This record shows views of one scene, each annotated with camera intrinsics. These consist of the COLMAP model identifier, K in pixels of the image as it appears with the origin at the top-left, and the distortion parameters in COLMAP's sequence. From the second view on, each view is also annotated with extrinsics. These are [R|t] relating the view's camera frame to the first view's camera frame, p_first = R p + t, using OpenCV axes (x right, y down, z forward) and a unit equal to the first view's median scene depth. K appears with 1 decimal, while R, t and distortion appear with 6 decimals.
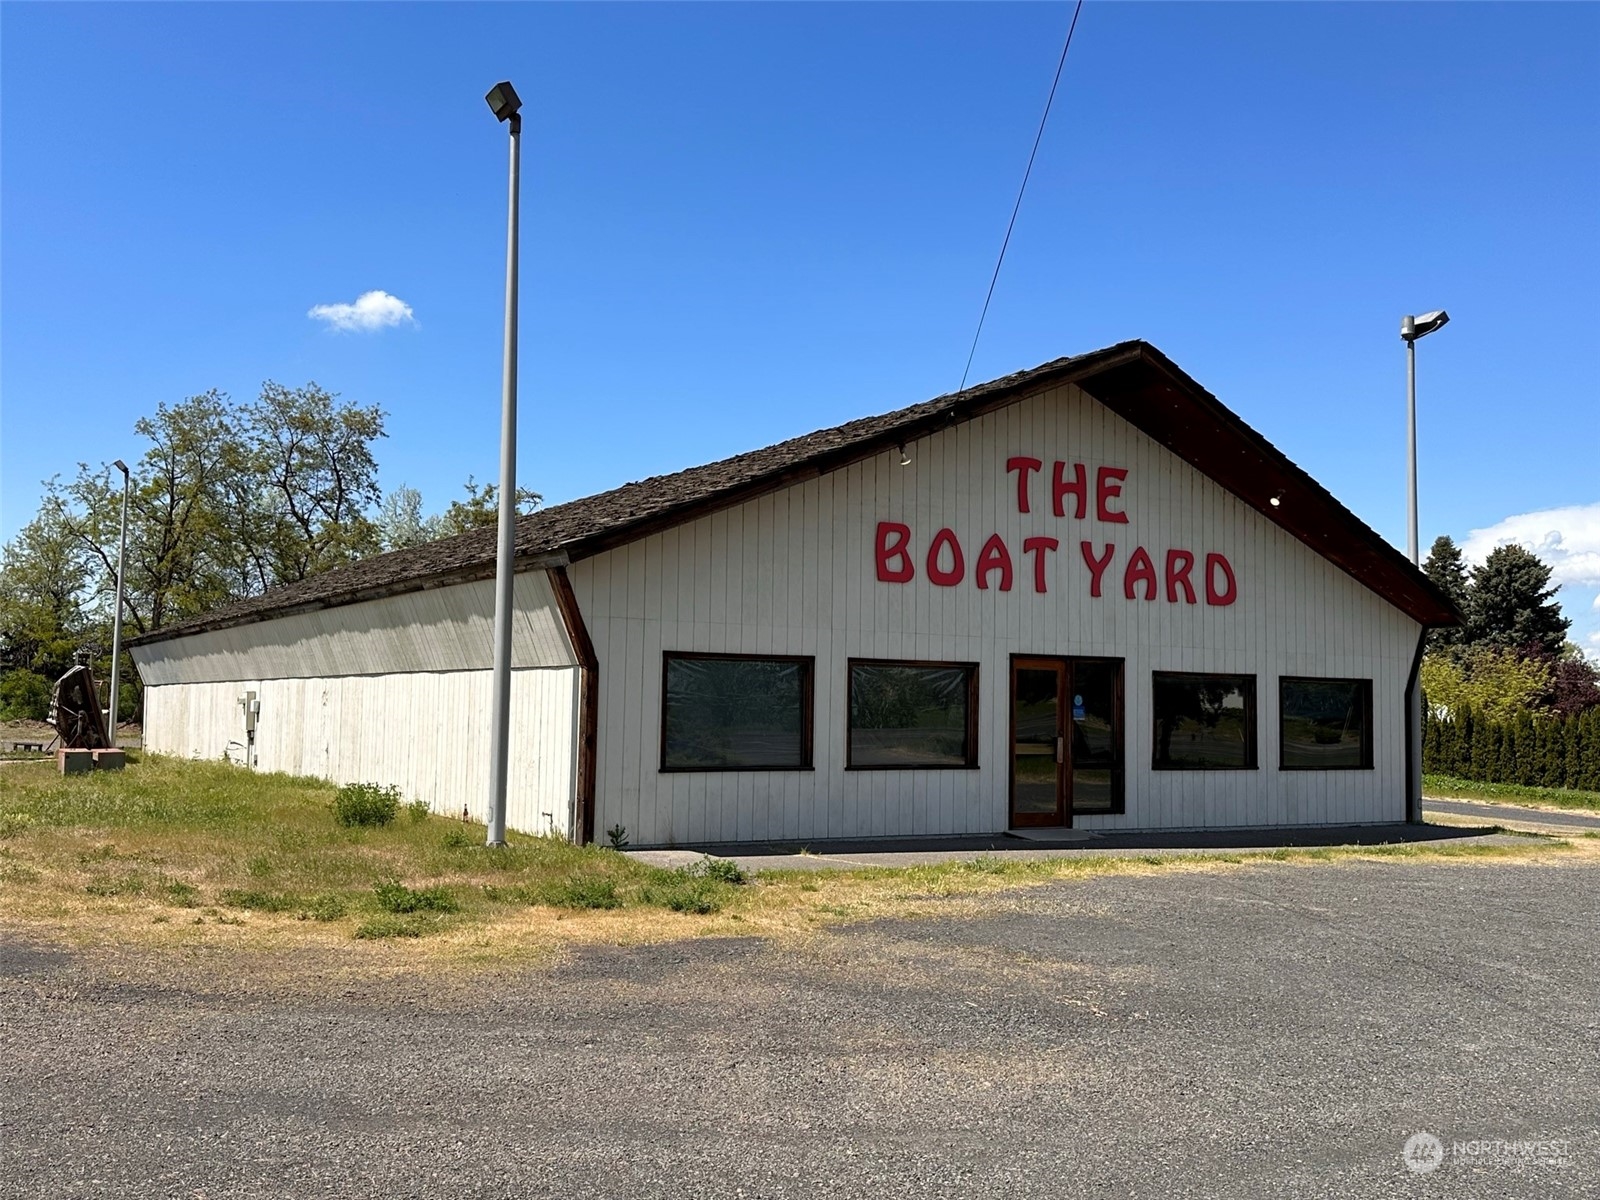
lens RADIAL K [[1520.2, 0, 798.2], [0, 1520.2, 607.1], [0, 0, 1]] dist [0.074211, 0.000000]
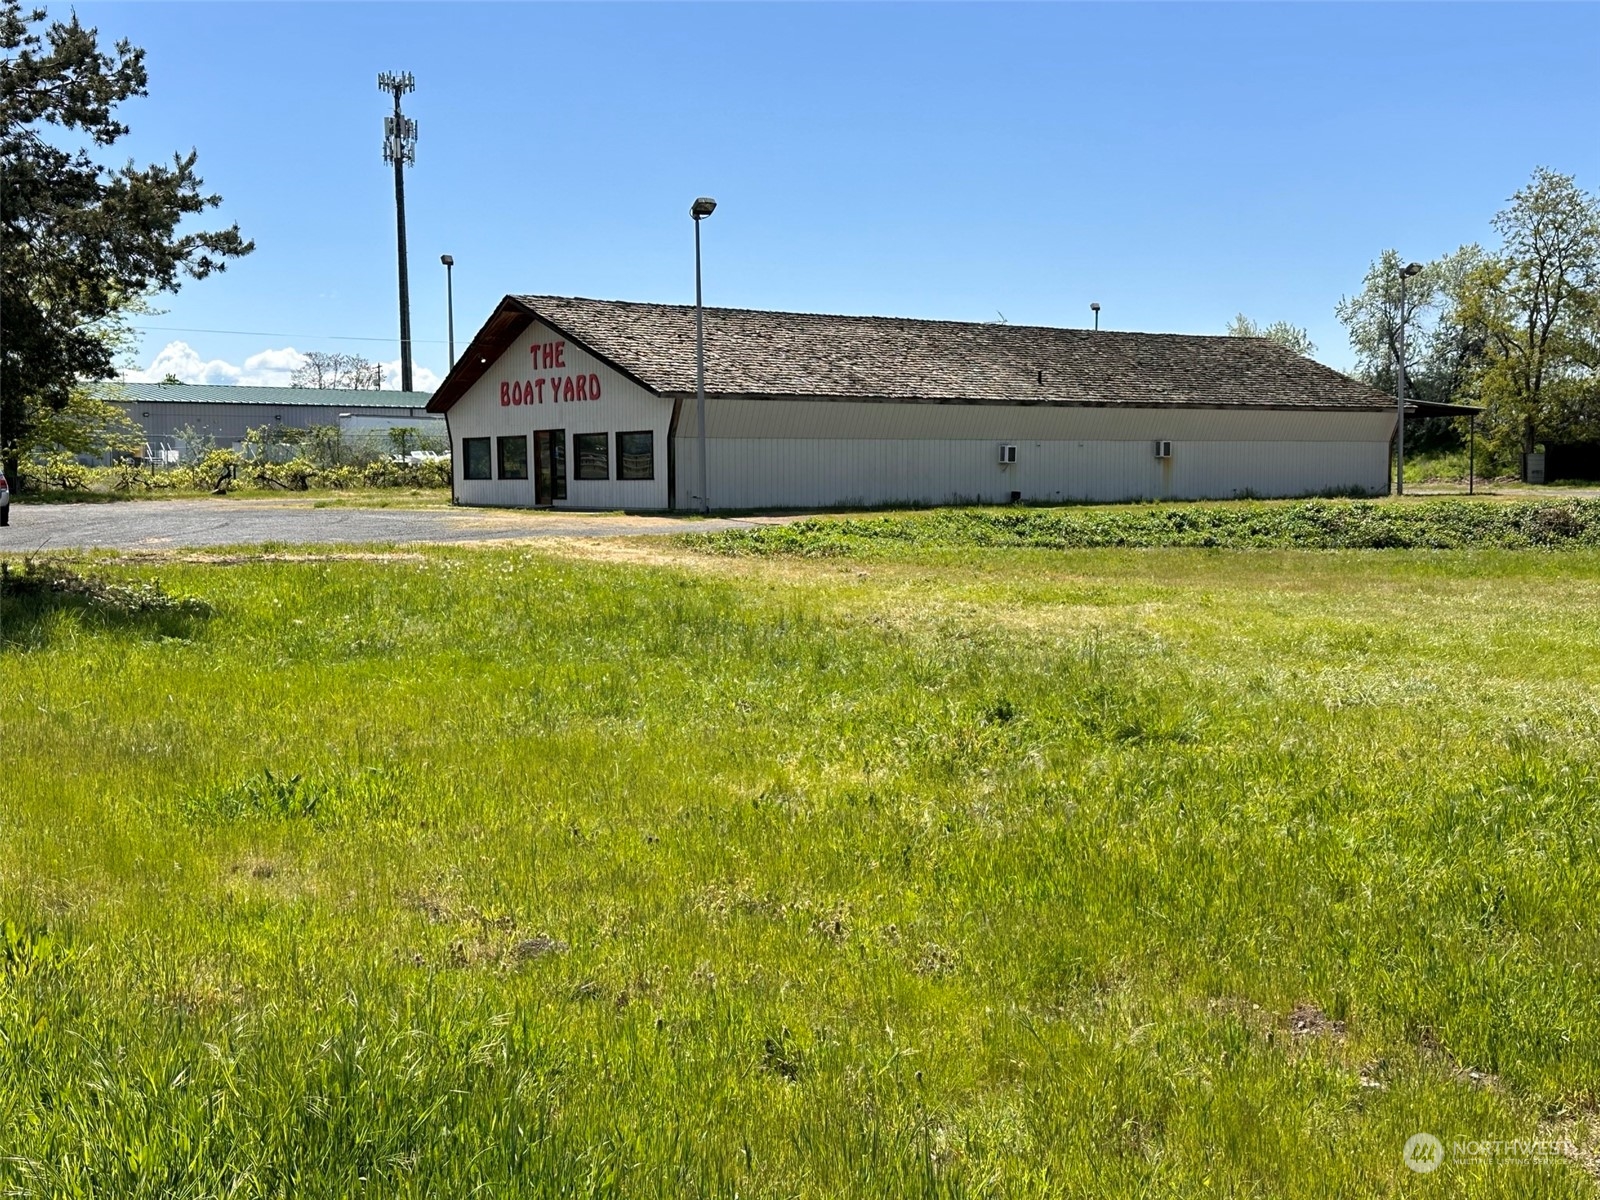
lens RADIAL K [[1815.0, 0, 797.1], [0, 1815.0, 600.2], [0, 0, 1]] dist [0.005625, 0.000000]
pose [[0.088986, 0.055586, -0.994481, 2.922651], [0.083488, 0.994512, 0.063058, 0.145100], [0.992528, -0.088638, 0.083857, 1.115296]]
